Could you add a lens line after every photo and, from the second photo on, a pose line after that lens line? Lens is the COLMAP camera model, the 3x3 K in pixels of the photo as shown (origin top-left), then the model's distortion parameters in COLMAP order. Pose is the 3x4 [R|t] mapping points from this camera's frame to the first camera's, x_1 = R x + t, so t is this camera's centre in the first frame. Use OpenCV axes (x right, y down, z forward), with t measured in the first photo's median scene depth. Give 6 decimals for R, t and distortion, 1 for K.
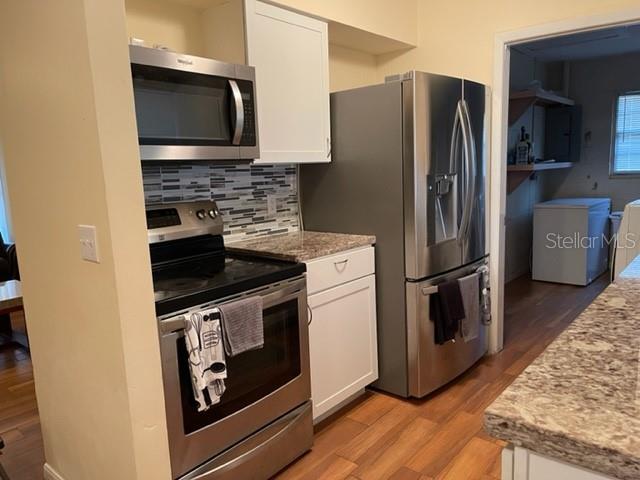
lens RADIAL K [[481.9, 0, 320.0], [0, 481.9, 240.0], [0, 0, 1]] dist [0.074574, -0.108031]
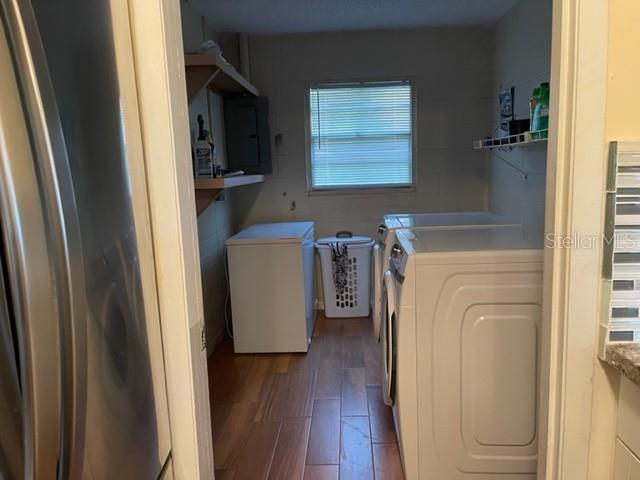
lens RADIAL K [[481.9, 0, 320.0], [0, 481.9, 240.0], [0, 0, 1]] dist [0.074574, -0.108031]
pose [[0.792082, -0.084855, 0.604488, 0.274514], [0.097645, 0.995152, 0.011746, -0.125889], [-0.602554, 0.049721, 0.796528, 0.762545]]
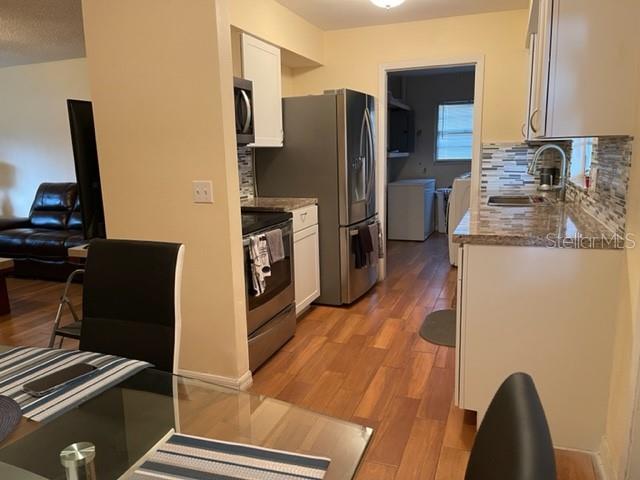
lens RADIAL K [[481.9, 0, 320.0], [0, 481.9, 240.0], [0, 0, 1]] dist [0.074574, -0.108031]
pose [[0.941110, -0.043729, 0.335260, -0.365474], [0.037082, 0.998969, 0.026205, 0.078795], [-0.336061, -0.012230, 0.941761, -0.378886]]
